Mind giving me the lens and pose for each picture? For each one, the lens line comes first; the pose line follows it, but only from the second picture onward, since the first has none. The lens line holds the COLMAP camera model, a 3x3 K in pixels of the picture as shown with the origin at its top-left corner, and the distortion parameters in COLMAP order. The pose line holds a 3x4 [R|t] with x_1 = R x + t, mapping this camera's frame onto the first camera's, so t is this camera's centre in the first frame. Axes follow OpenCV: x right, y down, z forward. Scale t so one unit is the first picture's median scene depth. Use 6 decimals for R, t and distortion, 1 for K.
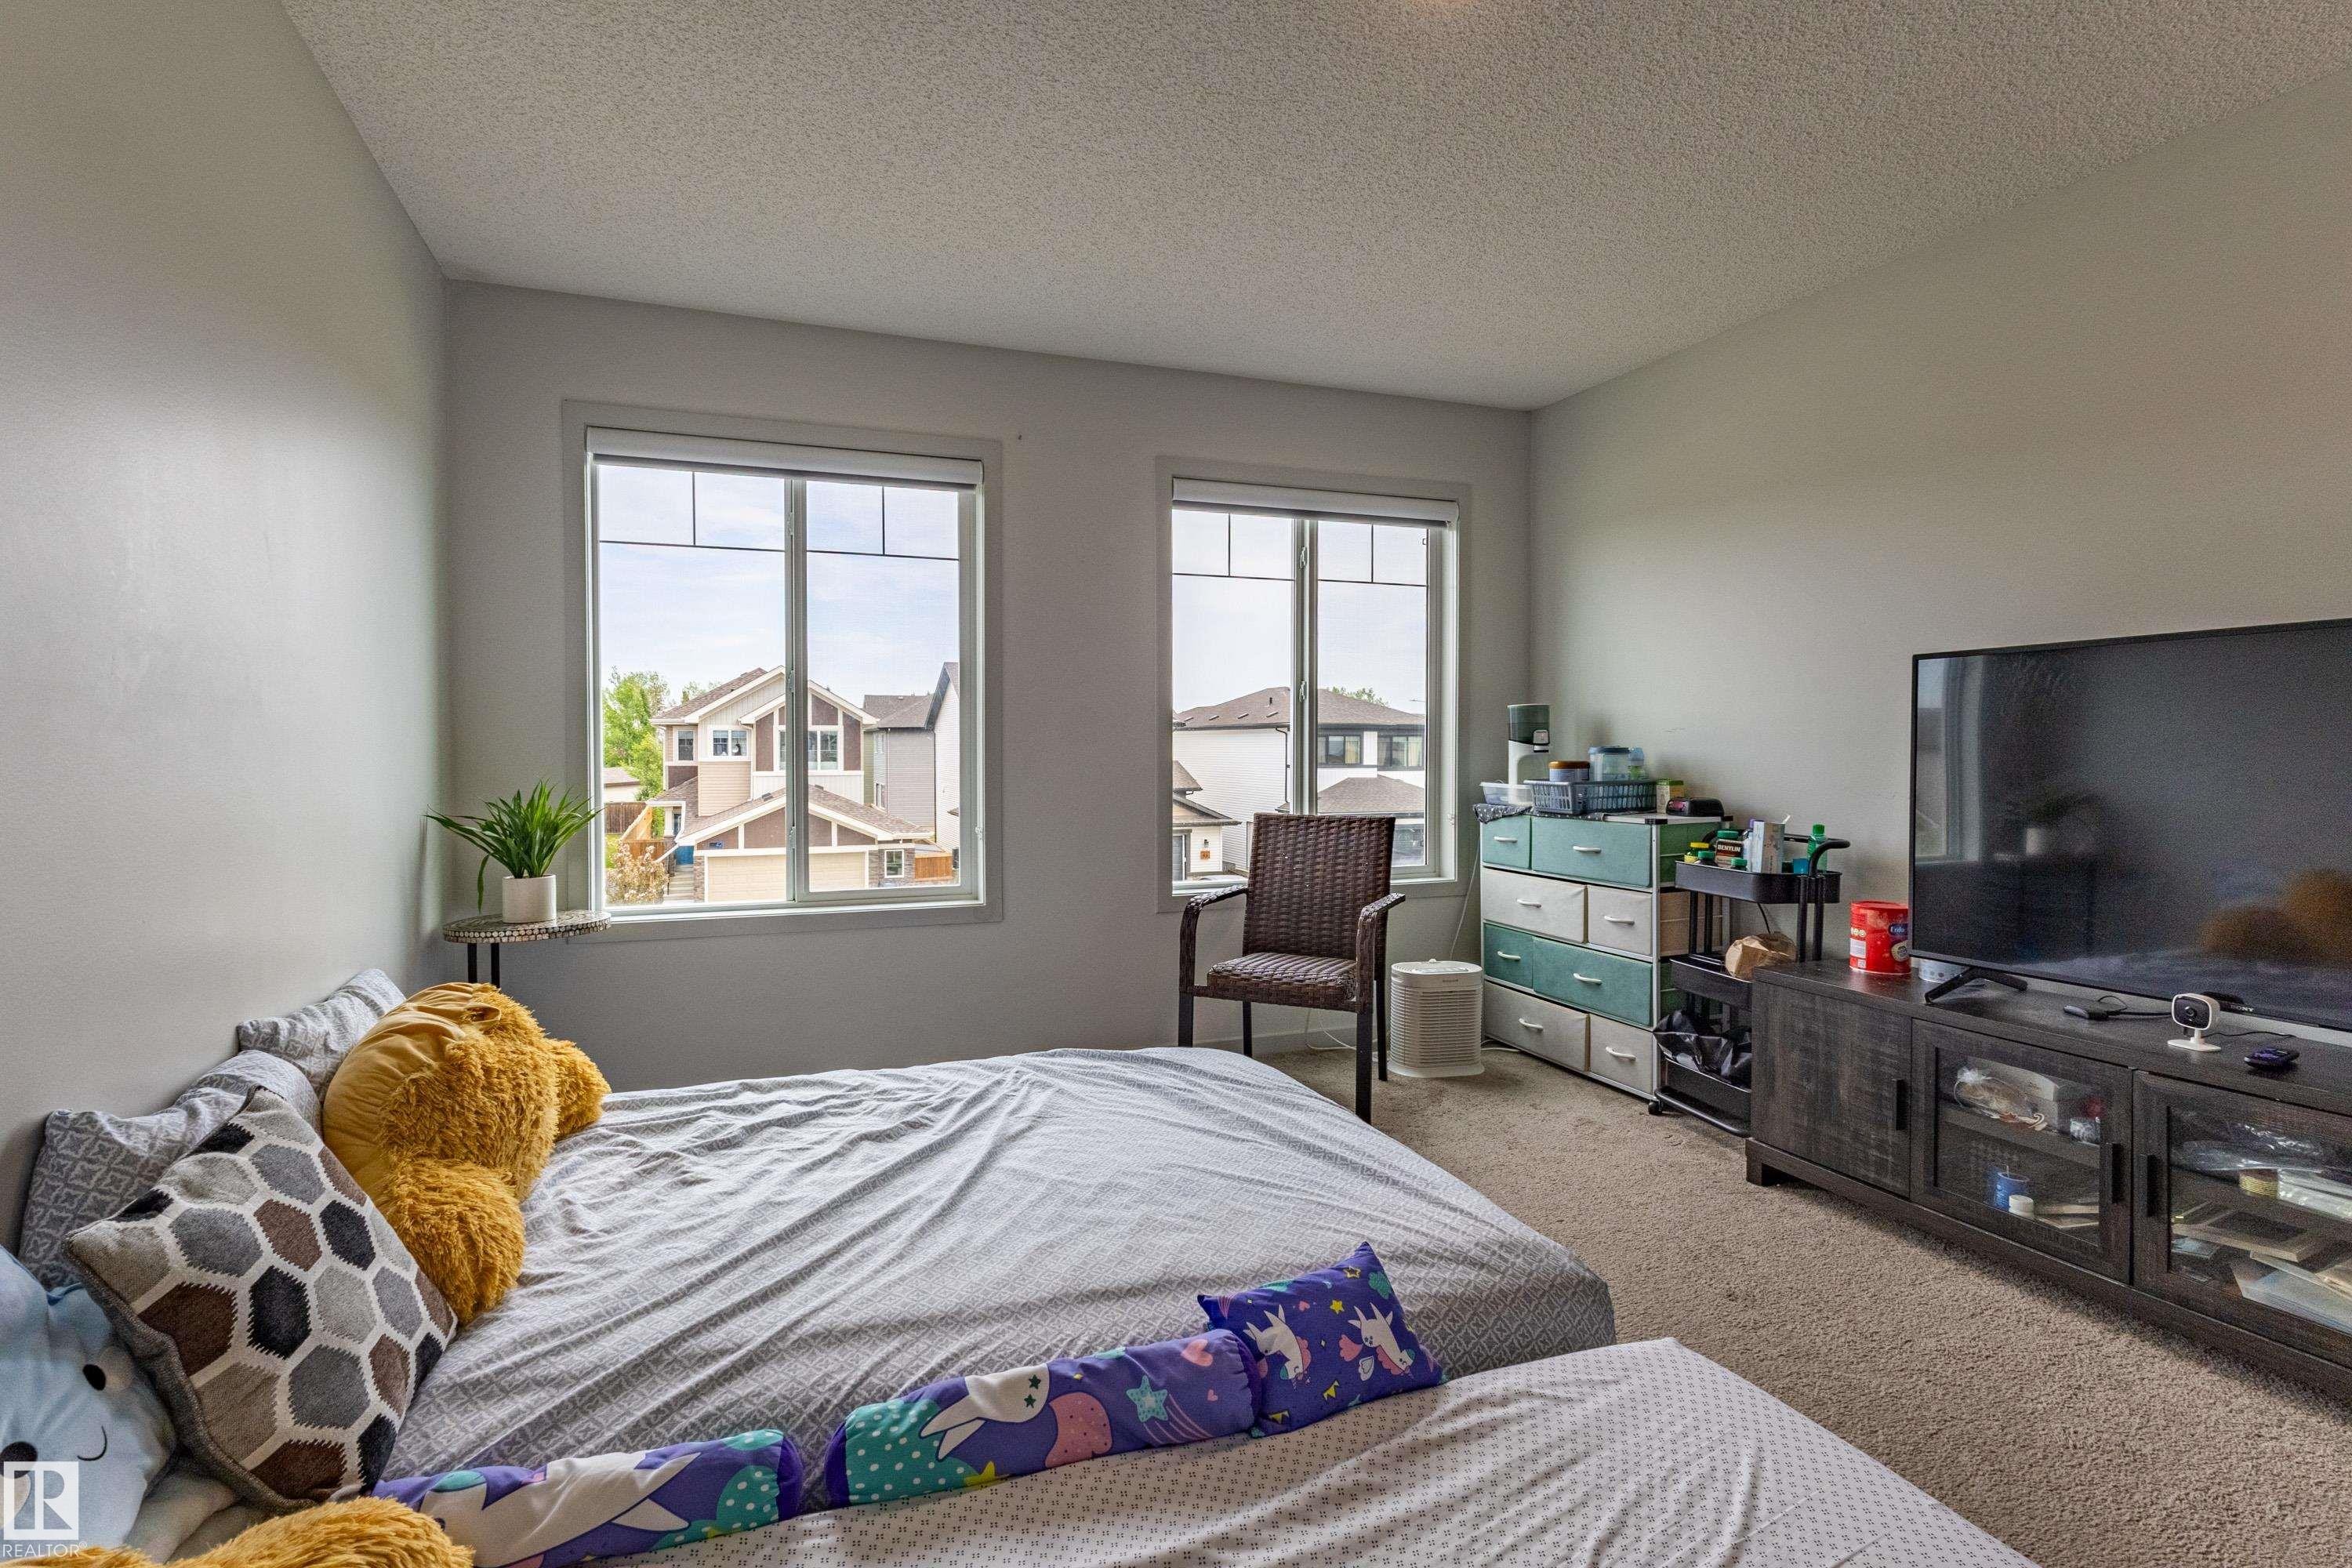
lens RADIAL K [[1109.9, 0, 1170.4], [0, 1109.9, 770.6], [0, 0, 1]] dist [-0.000836, 0.000314]
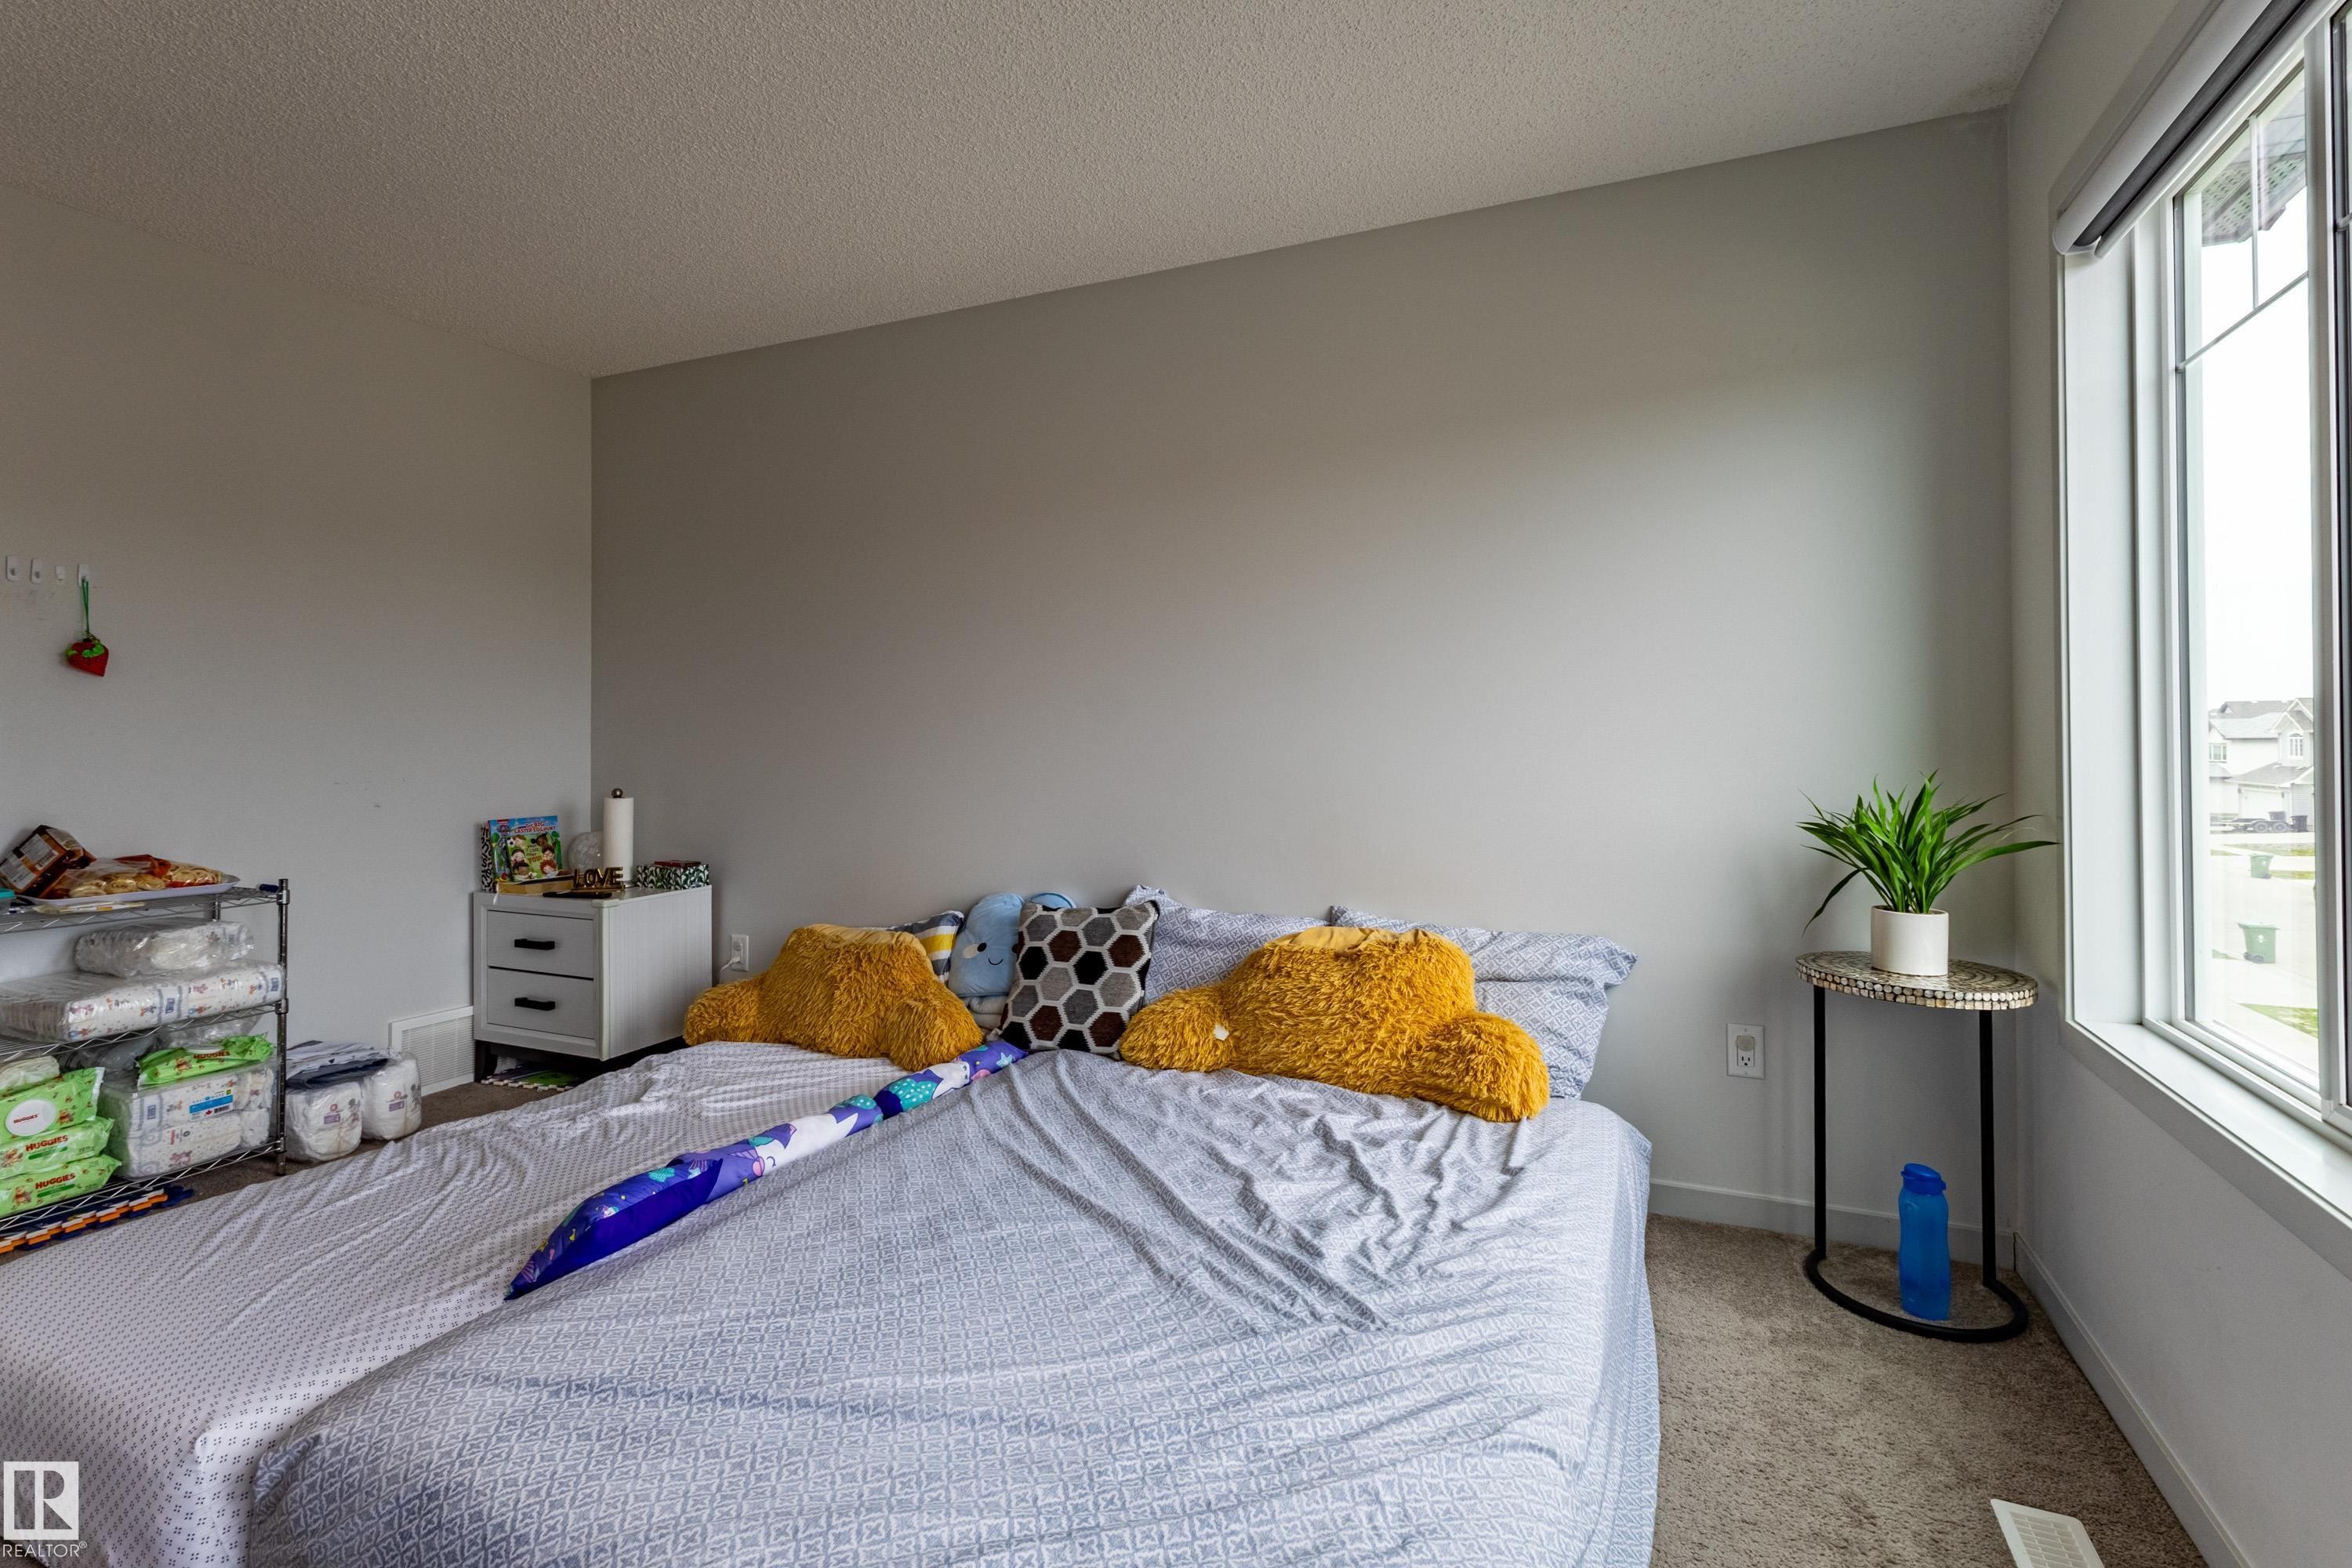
lens RADIAL K [[1109.9, 0, 1148.6], [0, 1109.9, 725.6], [0, 0, 1]] dist [-0.000836, 0.000314]
pose [[-0.726924, -0.004971, -0.686700, 0.450845], [-0.010780, 0.999933, 0.004173, -0.038449], [0.686633, 0.010436, -0.726929, 1.843768]]
